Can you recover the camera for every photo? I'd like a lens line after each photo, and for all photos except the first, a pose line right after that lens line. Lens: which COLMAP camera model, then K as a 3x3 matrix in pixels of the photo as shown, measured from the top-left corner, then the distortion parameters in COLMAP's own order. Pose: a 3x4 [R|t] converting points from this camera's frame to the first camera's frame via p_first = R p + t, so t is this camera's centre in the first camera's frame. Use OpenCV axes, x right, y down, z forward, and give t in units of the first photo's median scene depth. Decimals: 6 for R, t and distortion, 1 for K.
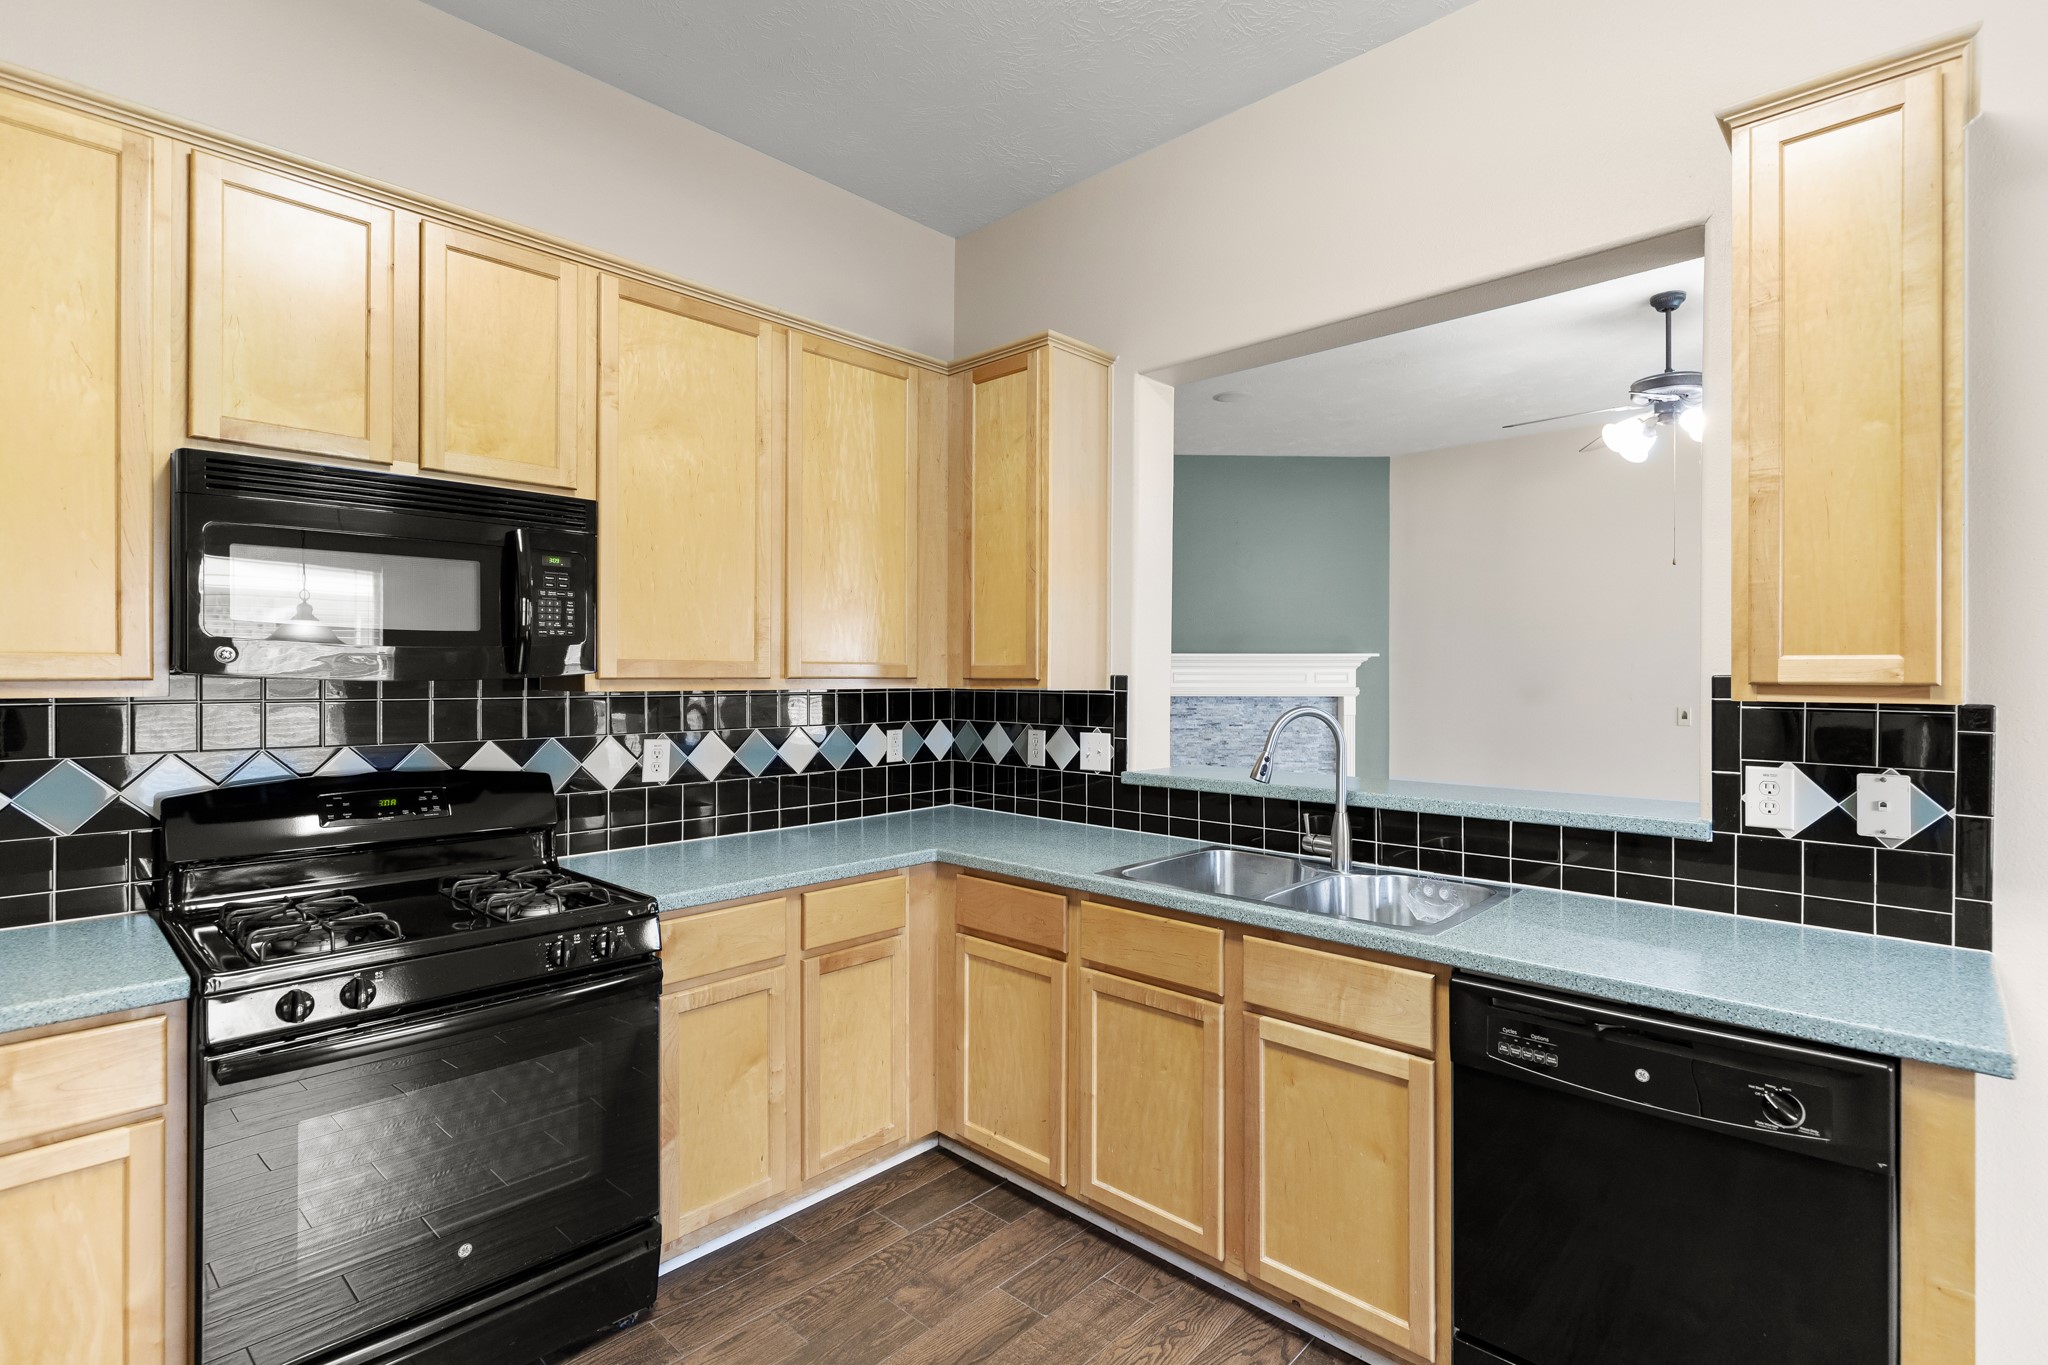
lens RADIAL K [[957.7, 0, 1024.8], [0, 957.7, 678.1], [0, 0, 1]] dist [-0.001647, -0.000353]
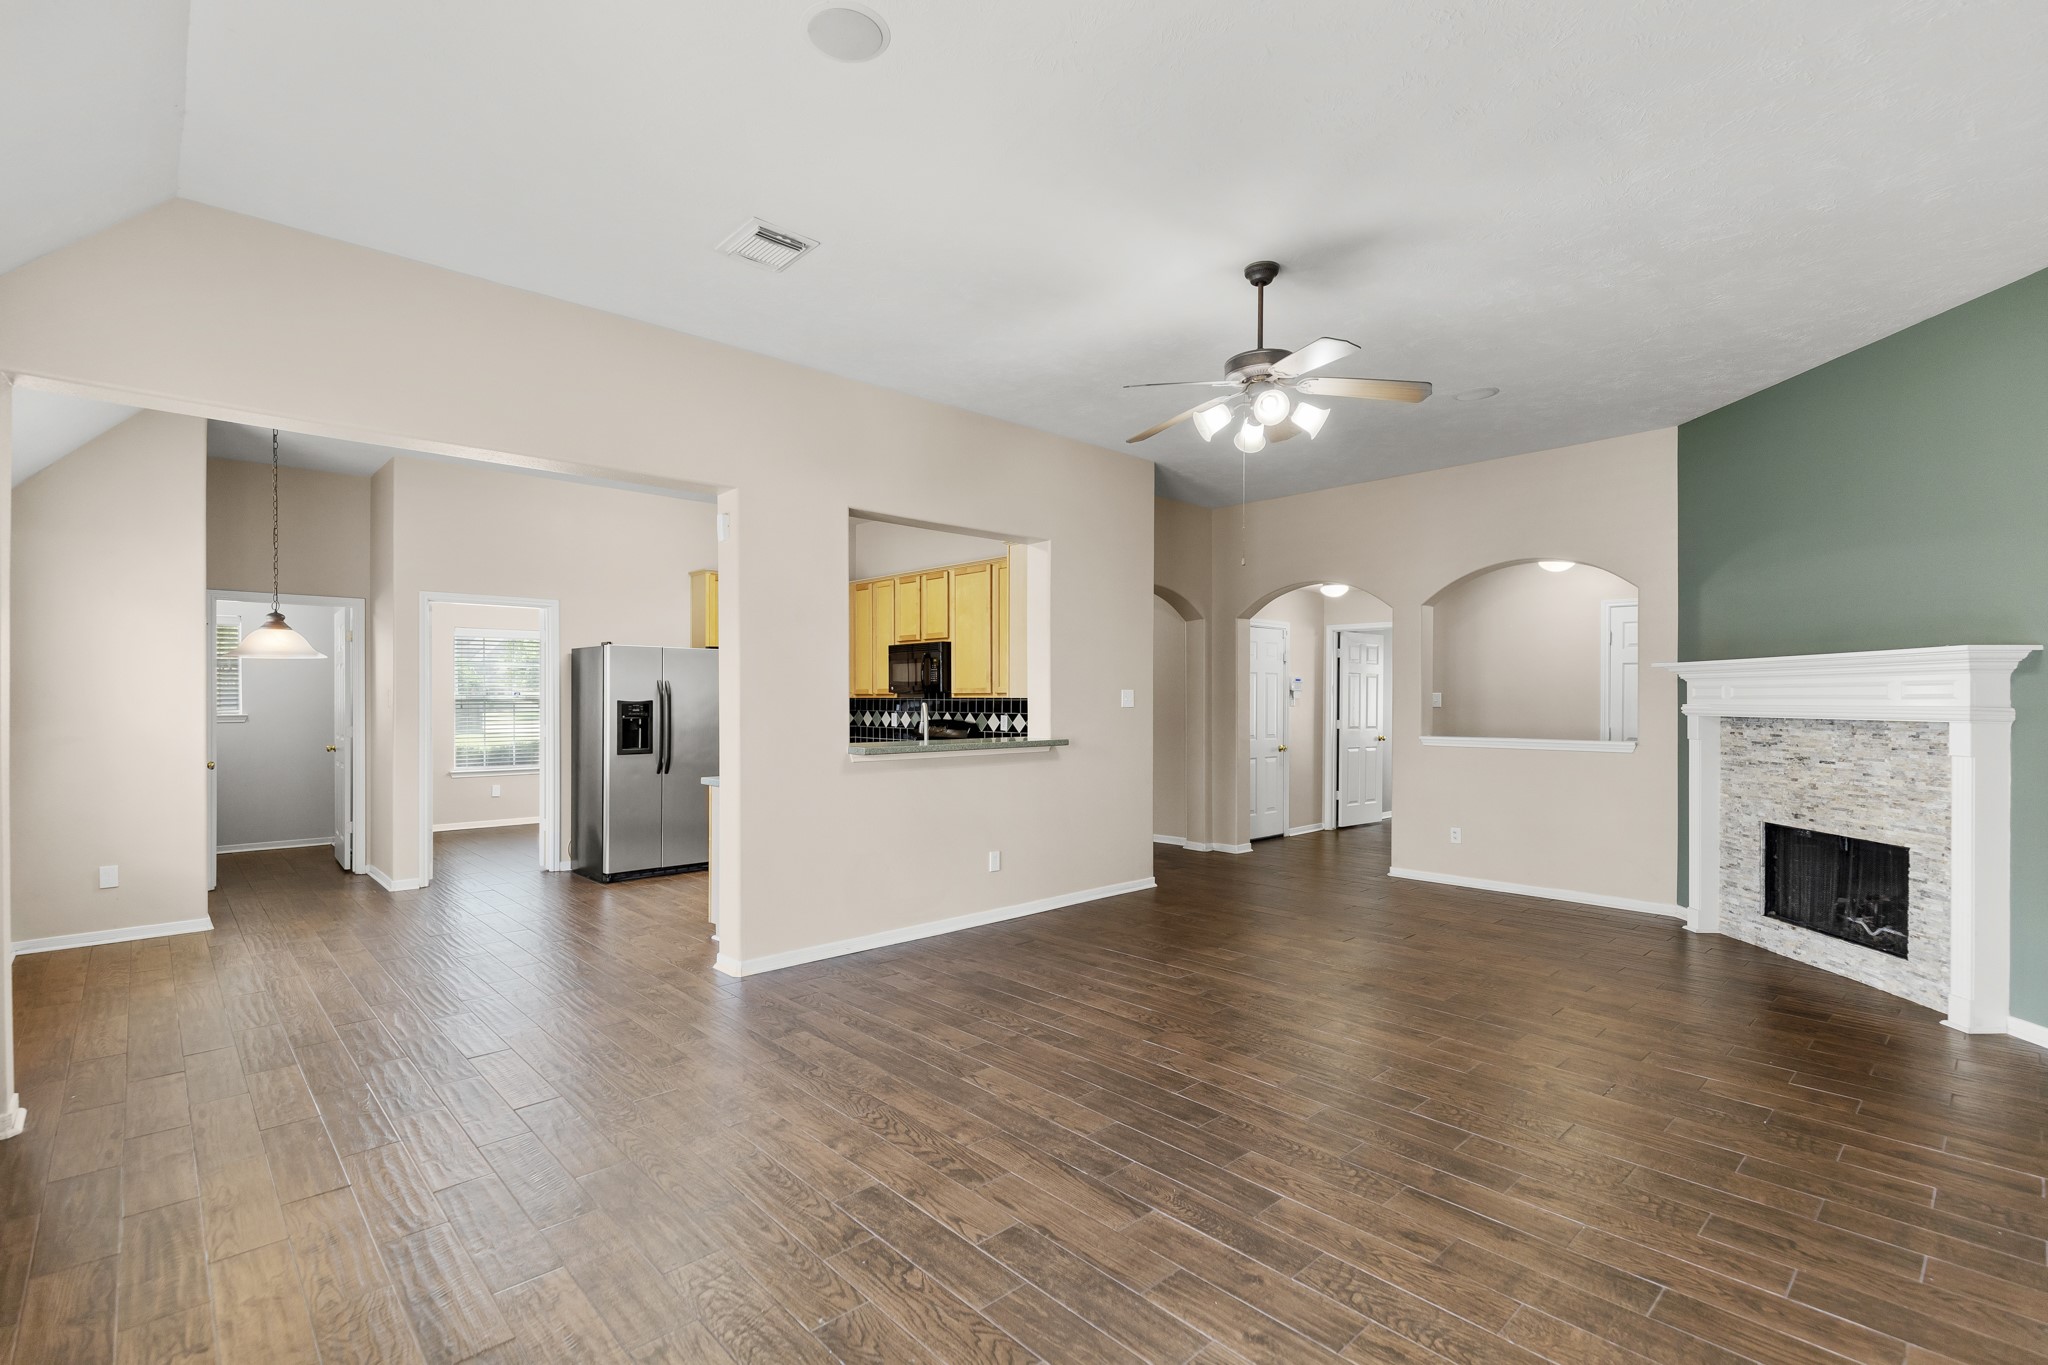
lens RADIAL K [[935.1, 0, 1022.1], [0, 935.1, 694.9], [0, 0, 1]] dist [0.008396, -0.001189]
pose [[-0.064917, -0.004881, -0.997879, 2.177659], [-0.002248, 0.999986, -0.004745, 0.015636], [0.997888, 0.001935, -0.064927, 1.148339]]
